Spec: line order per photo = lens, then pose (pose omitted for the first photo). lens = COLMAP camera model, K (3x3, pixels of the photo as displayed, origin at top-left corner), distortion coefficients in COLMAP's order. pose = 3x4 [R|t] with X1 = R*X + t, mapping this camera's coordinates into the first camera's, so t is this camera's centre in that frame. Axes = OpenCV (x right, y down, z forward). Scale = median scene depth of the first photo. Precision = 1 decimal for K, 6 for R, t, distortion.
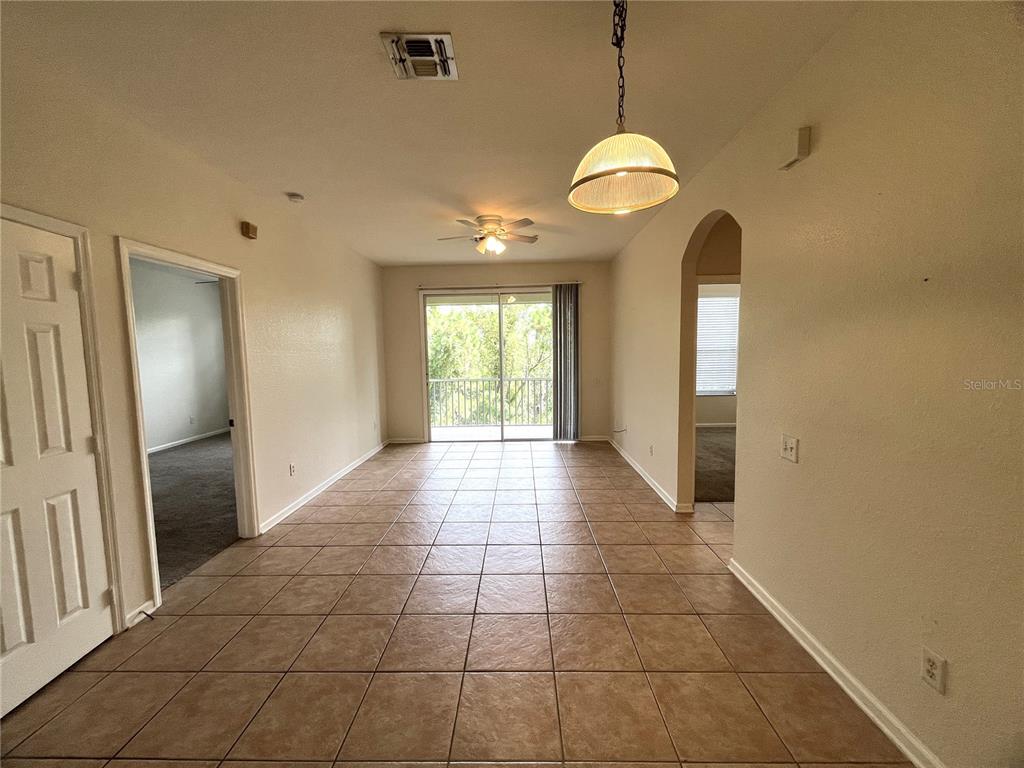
lens RADIAL K [[412.4, 0, 513.5], [0, 412.4, 387.2], [0, 0, 1]] dist [-0.003908, -0.000230]
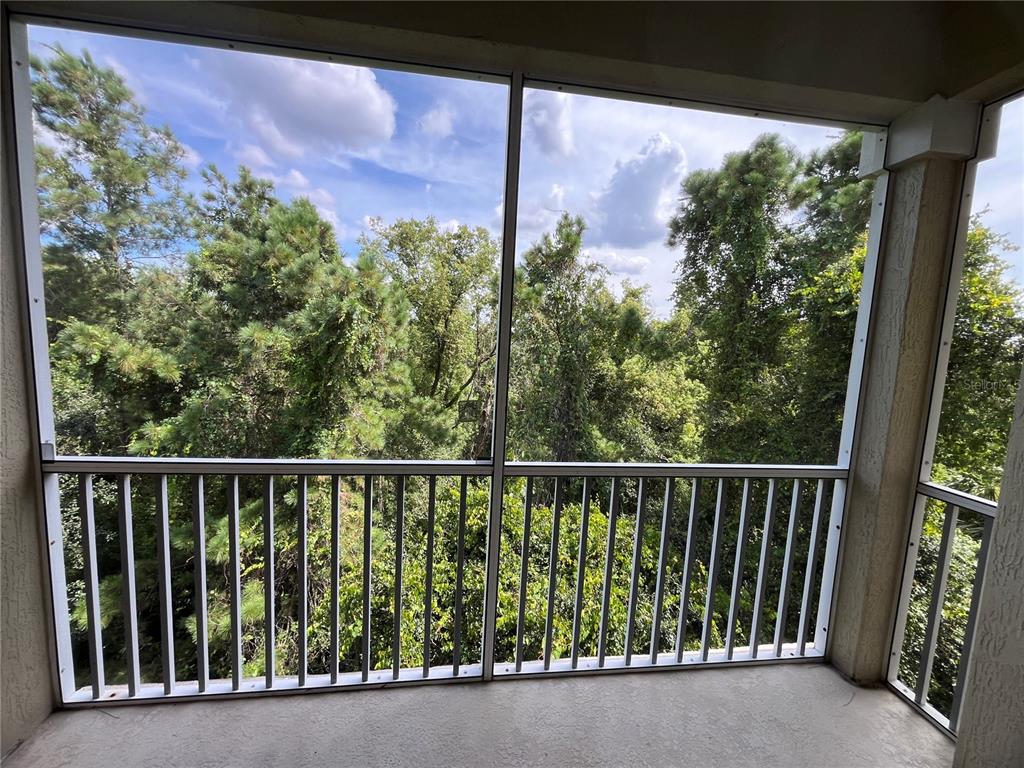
lens RADIAL K [[412.4, 0, 511.8], [0, 412.4, 386.9], [0, 0, 1]] dist [-0.003908, -0.000230]
pose [[0.986343, 0.047737, 0.157637, -0.028462], [-0.051661, 0.998446, 0.020885, -0.034733], [-0.156395, -0.028744, 0.987276, 0.455795]]
